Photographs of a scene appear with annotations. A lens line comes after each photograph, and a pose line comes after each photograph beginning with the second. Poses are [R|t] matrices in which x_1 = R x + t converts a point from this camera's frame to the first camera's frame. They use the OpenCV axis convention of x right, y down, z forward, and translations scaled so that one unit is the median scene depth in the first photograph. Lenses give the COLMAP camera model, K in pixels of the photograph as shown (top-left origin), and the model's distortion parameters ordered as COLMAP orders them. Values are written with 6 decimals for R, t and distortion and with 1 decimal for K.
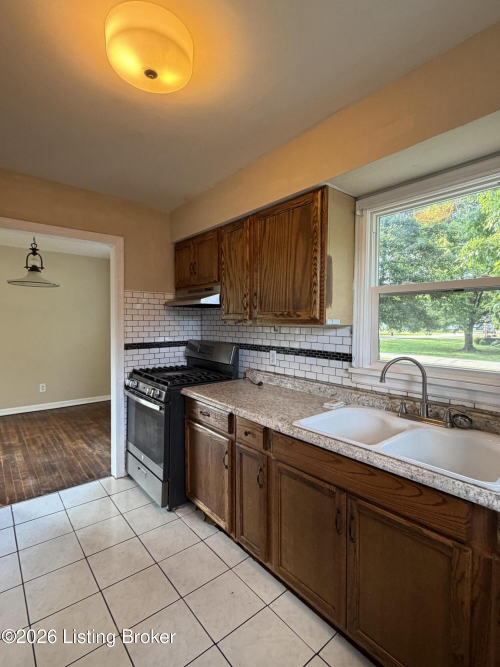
lens RADIAL K [[322.5, 0, 250.8], [0, 322.5, 332.8], [0, 0, 1]] dist [-0.000552, -0.001903]
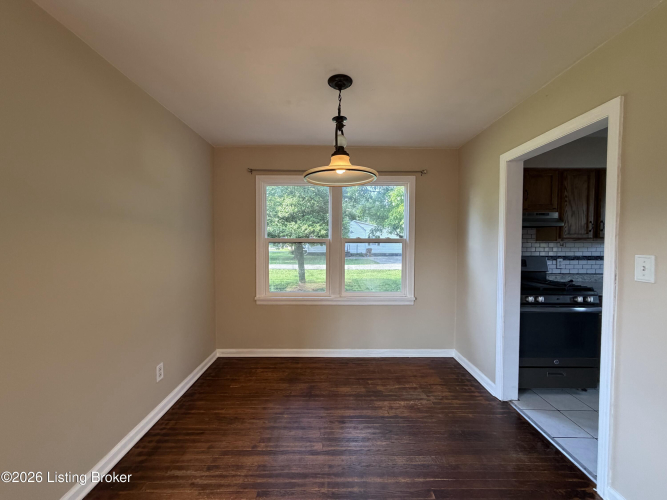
lens RADIAL K [[266.1, 0, 333.0], [0, 266.1, 251.2], [0, 0, 1]] dist [0.001182, 0.000607]
pose [[0.633172, -0.038020, 0.773077, -1.317887], [0.028471, 0.999261, 0.025825, -0.035545], [-0.773488, 0.005659, 0.633786, 0.874239]]
